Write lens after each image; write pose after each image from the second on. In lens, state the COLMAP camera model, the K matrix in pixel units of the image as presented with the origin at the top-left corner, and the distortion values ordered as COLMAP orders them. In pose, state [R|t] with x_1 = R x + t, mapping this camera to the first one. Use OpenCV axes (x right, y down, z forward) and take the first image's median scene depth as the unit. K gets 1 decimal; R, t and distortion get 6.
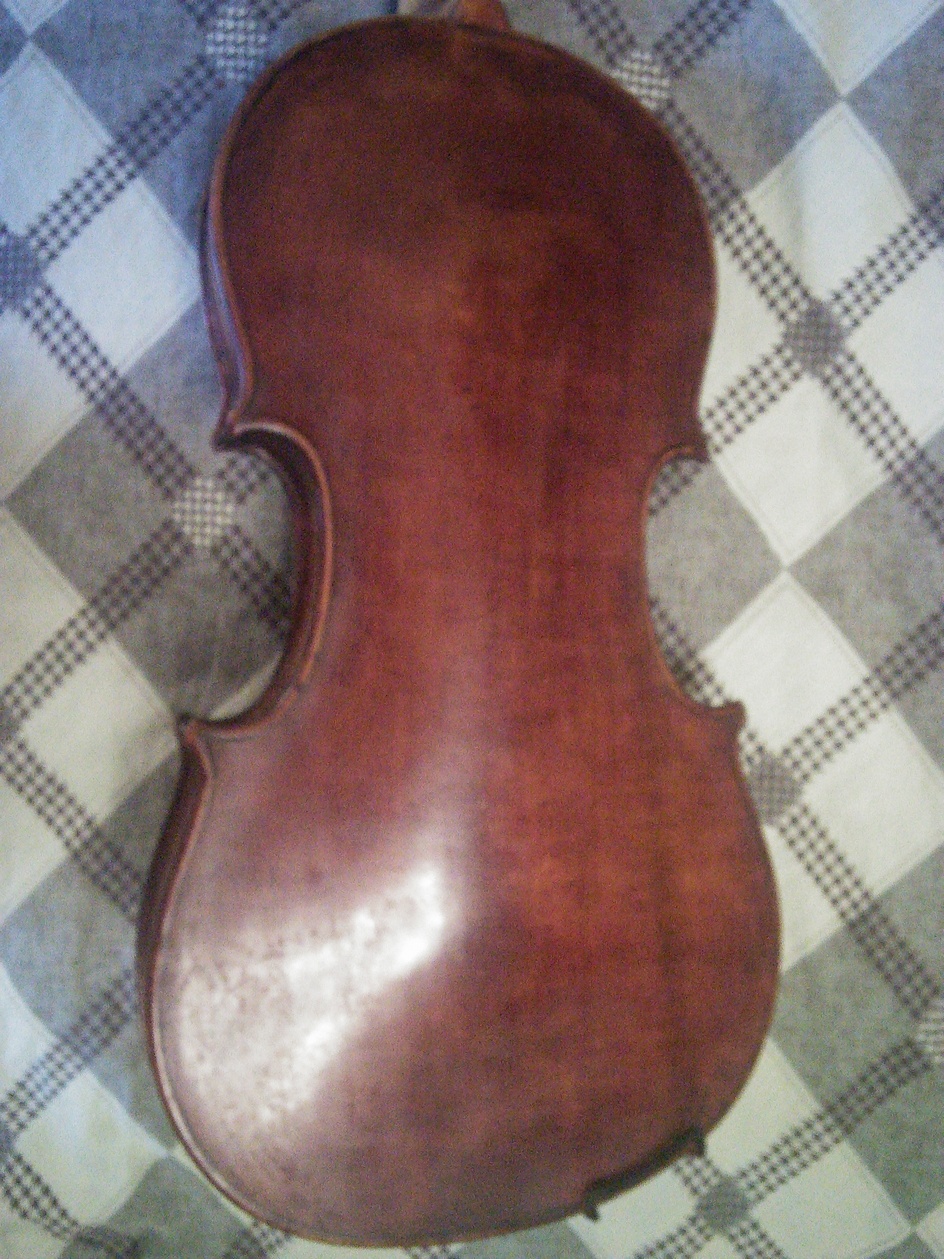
lens RADIAL K [[1250.1, 0, 472.0], [0, 1250.1, 629.5], [0, 0, 1]] dist [-0.054251, -0.015068]
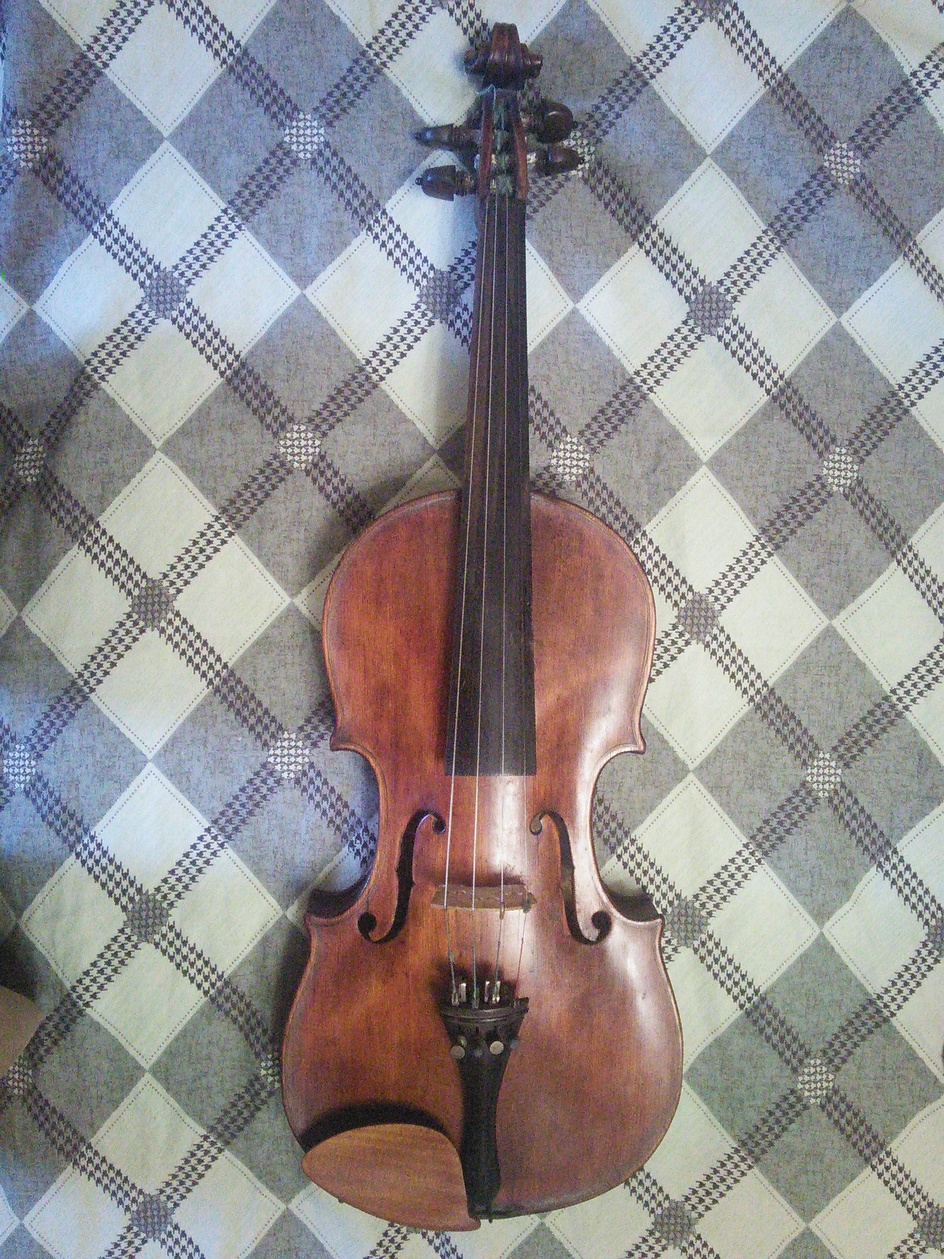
lens RADIAL K [[1250.1, 0, 472.0], [0, 1250.1, 629.5], [0, 0, 1]] dist [-0.054251, -0.015068]
pose [[0.998595, -0.052443, -0.007620, 0.019771], [0.049306, 0.972147, -0.229128, 0.111940], [0.019424, 0.228430, 0.973366, -0.474902]]
